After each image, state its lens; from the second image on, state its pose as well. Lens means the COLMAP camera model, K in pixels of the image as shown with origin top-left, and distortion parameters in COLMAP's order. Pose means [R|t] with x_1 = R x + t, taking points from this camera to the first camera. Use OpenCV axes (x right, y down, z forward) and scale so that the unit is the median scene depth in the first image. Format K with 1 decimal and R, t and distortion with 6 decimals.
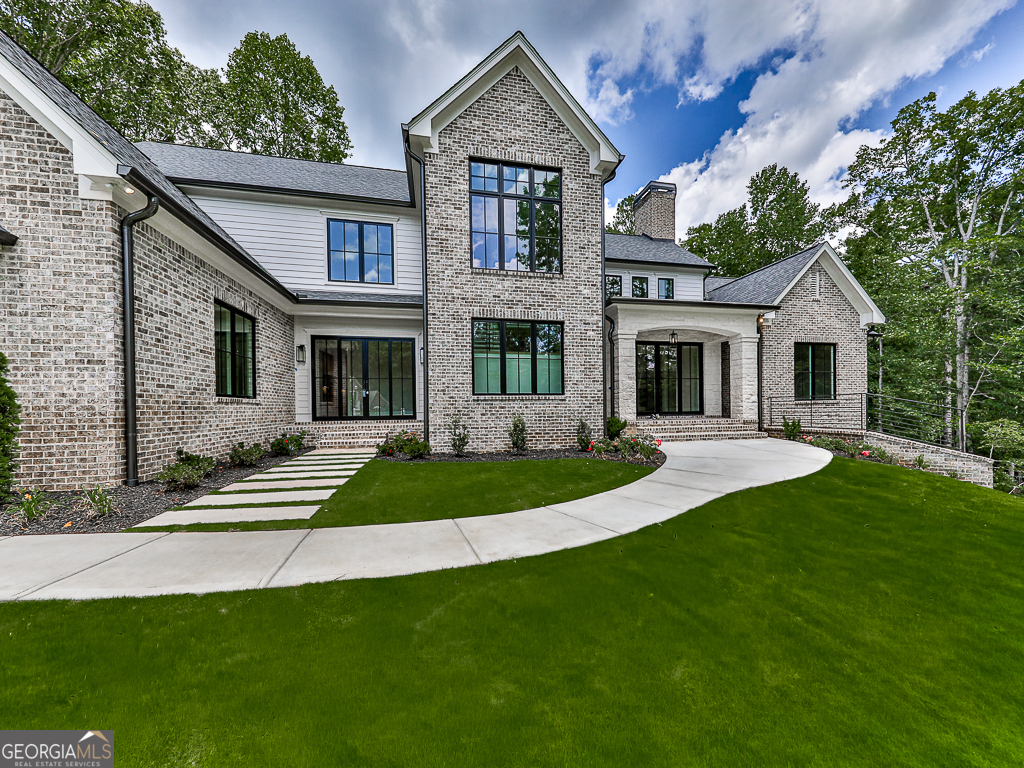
lens RADIAL K [[398.5, 0, 501.3], [0, 398.5, 382.3], [0, 0, 1]] dist [0.003939, -0.000735]
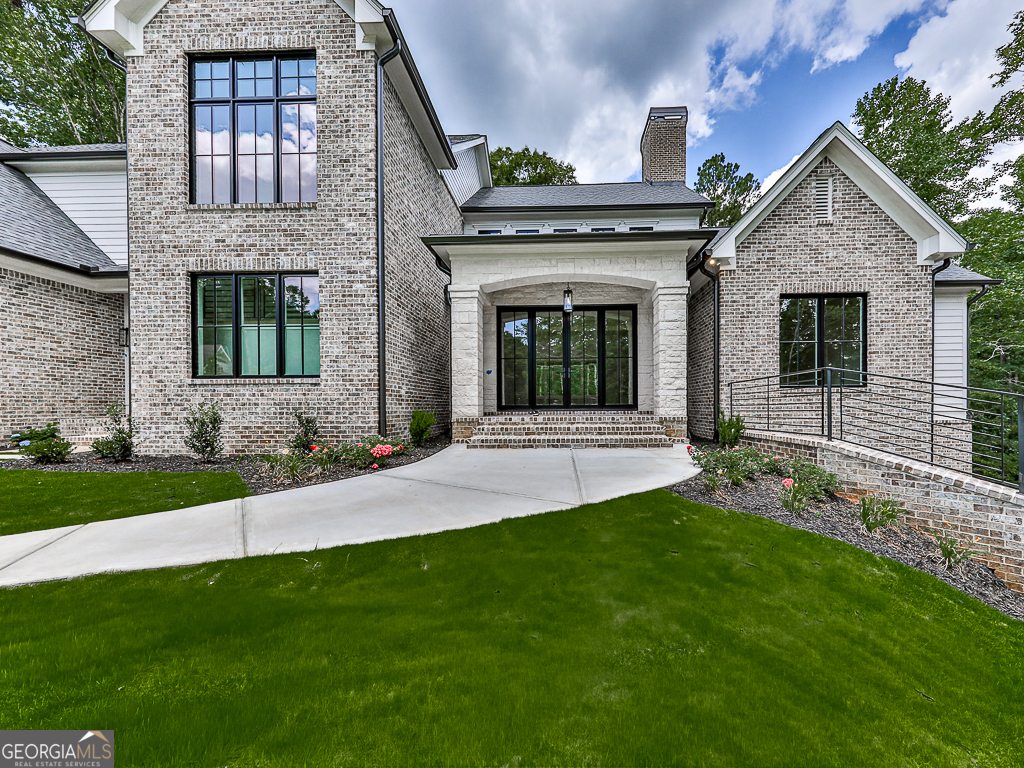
lens RADIAL K [[398.5, 0, 517.3], [0, 398.5, 383.7], [0, 0, 1]] dist [0.003939, -0.000735]
pose [[0.971888, -0.008944, -0.235275, 0.643607], [0.010544, 0.999929, 0.005541, 0.042305], [0.235209, -0.007866, 0.971913, 0.399868]]
